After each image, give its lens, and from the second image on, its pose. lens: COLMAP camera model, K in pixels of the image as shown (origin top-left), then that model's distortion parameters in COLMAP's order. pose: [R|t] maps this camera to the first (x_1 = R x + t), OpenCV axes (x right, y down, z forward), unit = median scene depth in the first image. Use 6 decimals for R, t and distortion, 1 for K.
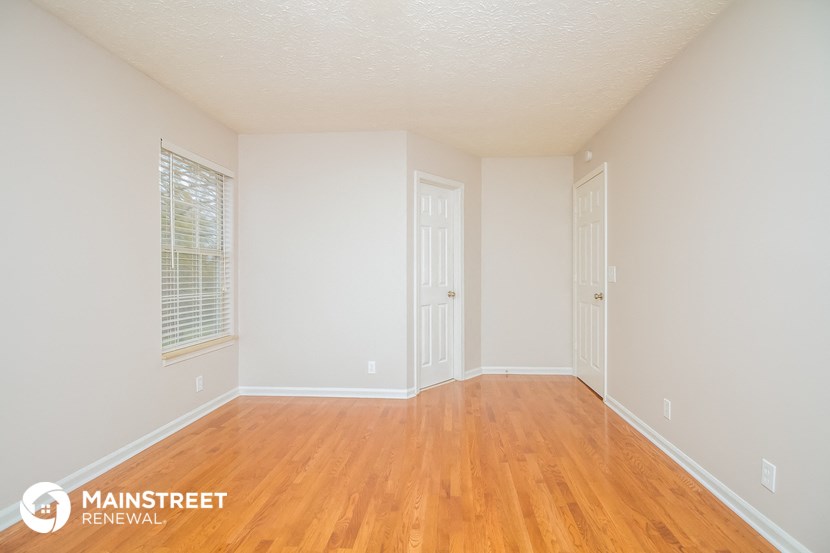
lens RADIAL K [[417.4, 0, 418.1], [0, 417.4, 274.8], [0, 0, 1]] dist [-0.030961, -0.004035]
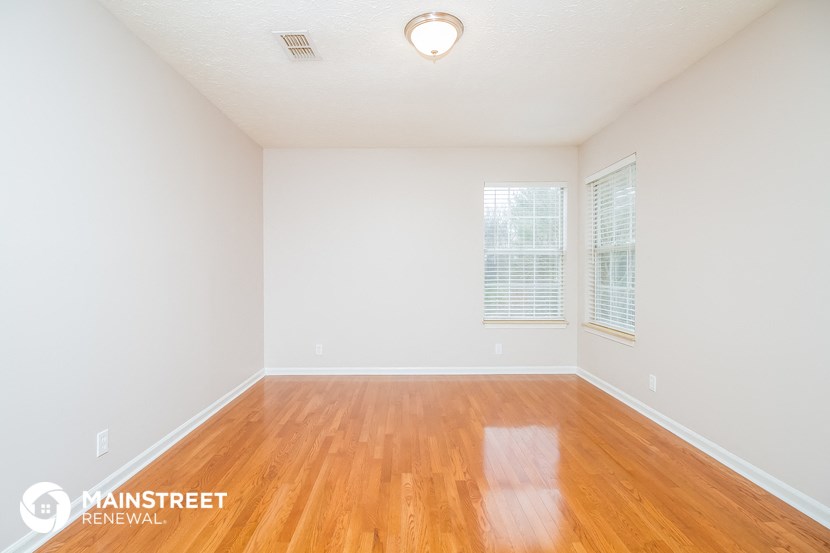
lens RADIAL K [[417.4, 0, 414.2], [0, 417.4, 273.8], [0, 0, 1]] dist [-0.030961, -0.004035]
pose [[-0.994019, 0.004831, -0.109104, 0.089170], [0.003284, 0.999892, 0.014358, -0.002216], [0.109161, 0.013914, -0.993927, 1.907527]]
